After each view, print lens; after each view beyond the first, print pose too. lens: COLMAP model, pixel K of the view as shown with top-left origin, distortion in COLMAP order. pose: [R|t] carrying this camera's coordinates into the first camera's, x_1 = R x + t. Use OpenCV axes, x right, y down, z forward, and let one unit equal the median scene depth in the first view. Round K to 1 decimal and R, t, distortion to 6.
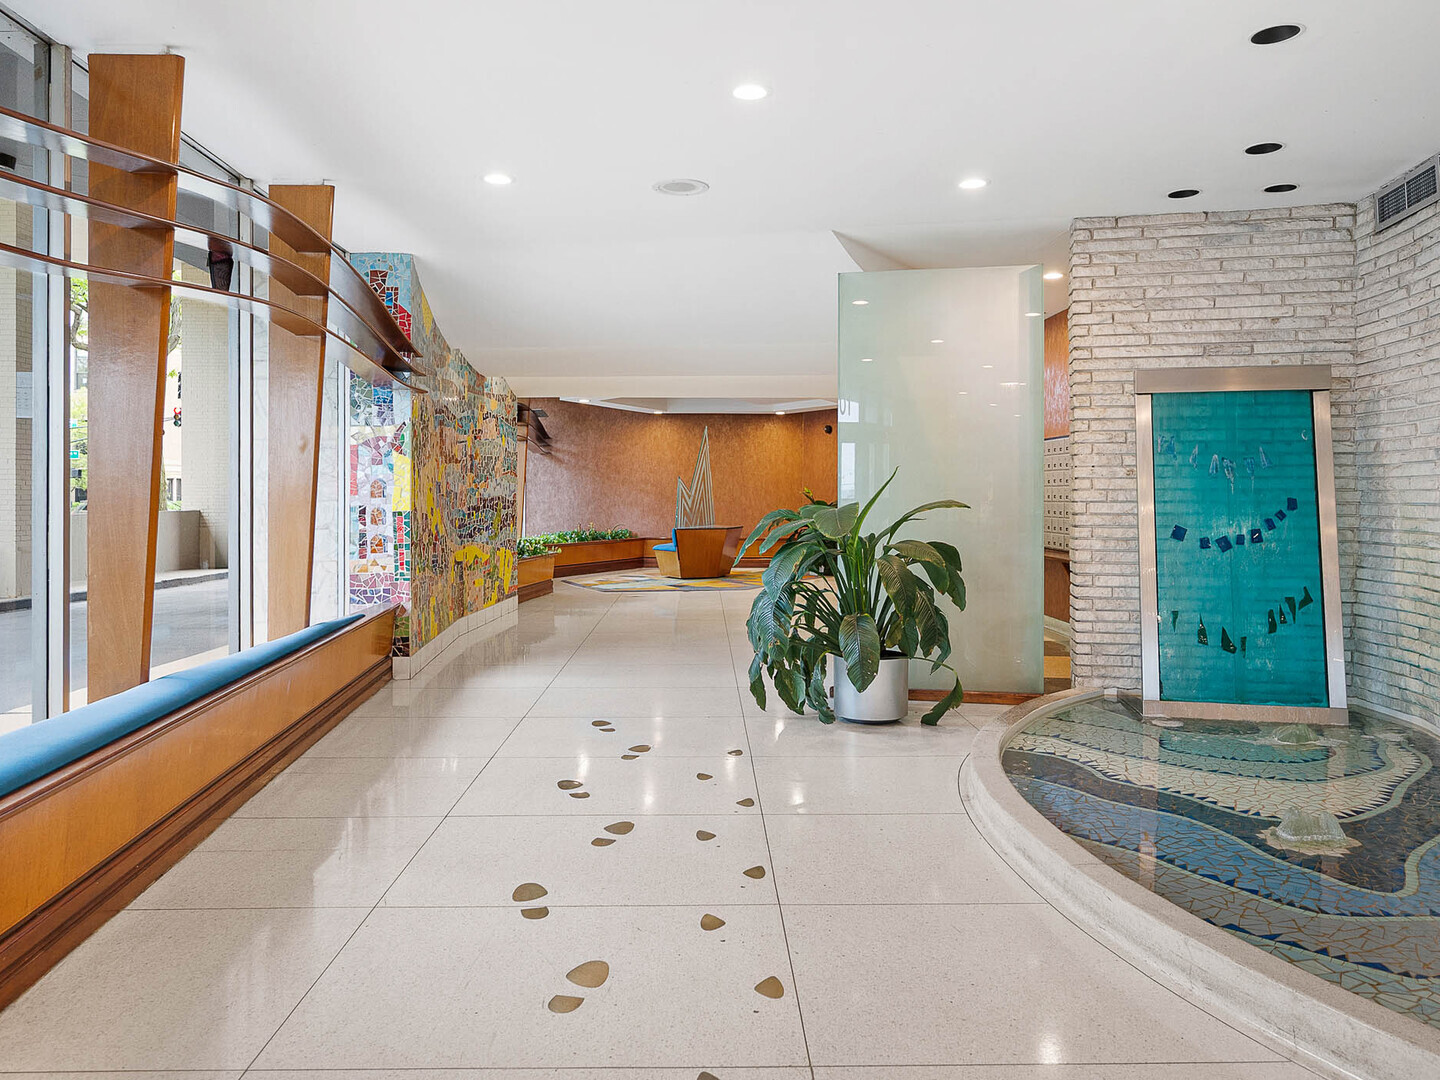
lens RADIAL K [[924.1, 0, 720.6], [0, 924.1, 537.2], [0, 0, 1]] dist [-0.000685, -0.000046]
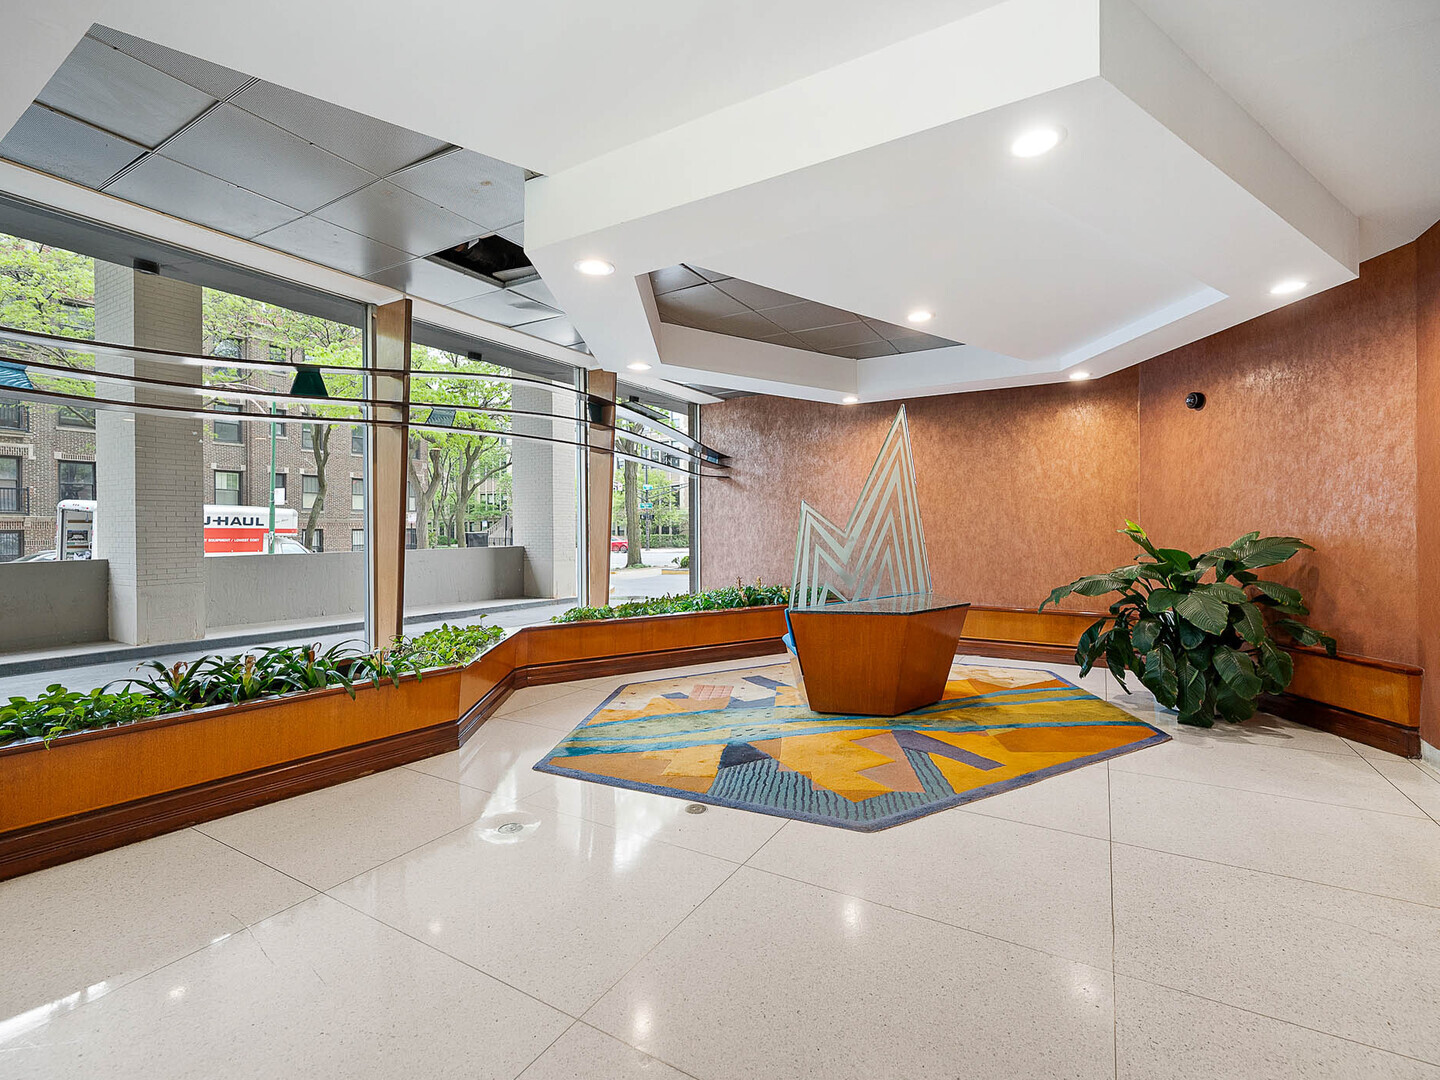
lens RADIAL K [[658.6, 0, 717.4], [0, 658.6, 539.7], [0, 0, 1]] dist [-0.000267, -0.000036]
pose [[0.862707, 0.004637, -0.505682, 0.071354], [-0.022091, 0.999349, -0.028525, -0.026471], [0.505221, 0.035780, 0.862248, 0.547918]]
